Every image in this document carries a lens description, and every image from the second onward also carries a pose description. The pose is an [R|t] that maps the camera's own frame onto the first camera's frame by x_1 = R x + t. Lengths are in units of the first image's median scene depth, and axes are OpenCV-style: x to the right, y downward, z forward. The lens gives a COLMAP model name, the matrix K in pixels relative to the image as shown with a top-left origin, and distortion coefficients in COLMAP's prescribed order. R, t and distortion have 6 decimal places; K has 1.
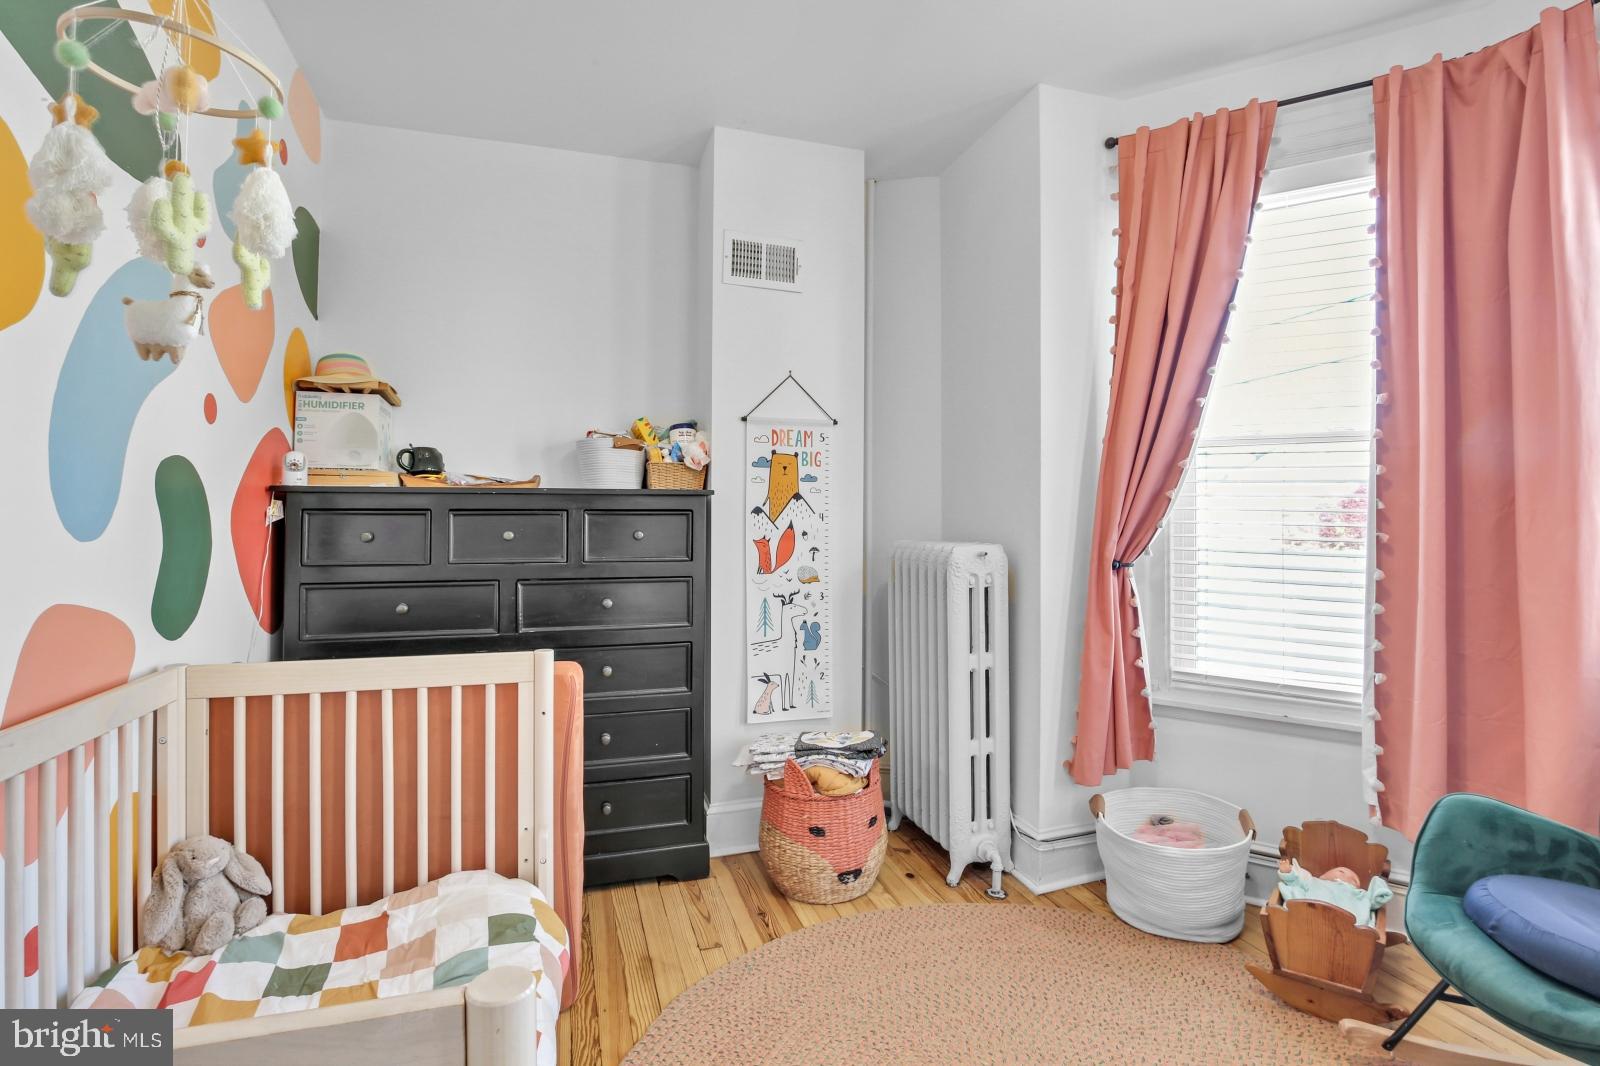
lens RADIAL K [[759.2, 0, 794.8], [0, 759.2, 497.9], [0, 0, 1]] dist [-0.044718, 0.006535]
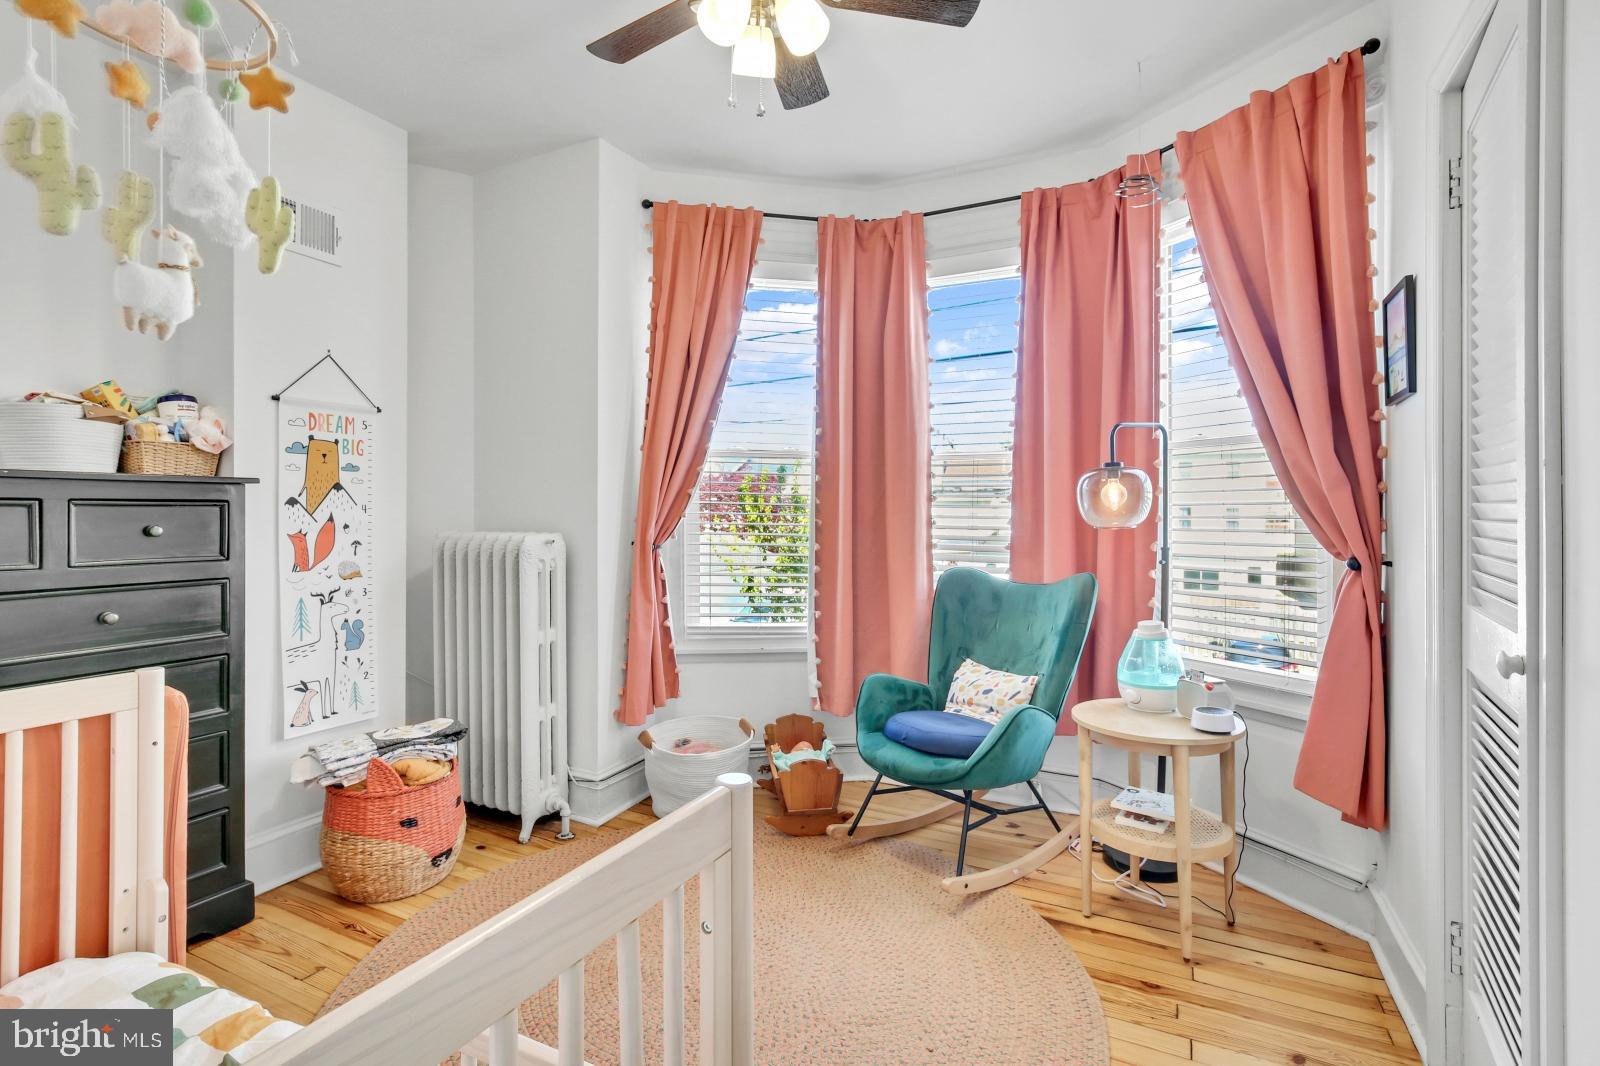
lens RADIAL K [[771.2, 0, 802.4], [0, 771.2, 497.4], [0, 0, 1]] dist [-0.020745, 0.000615]
pose [[0.693754, 0.010538, 0.720135, -0.323741], [-0.017789, 0.999839, 0.002506, -0.001429], [-0.719993, -0.014549, 0.693829, -0.070855]]
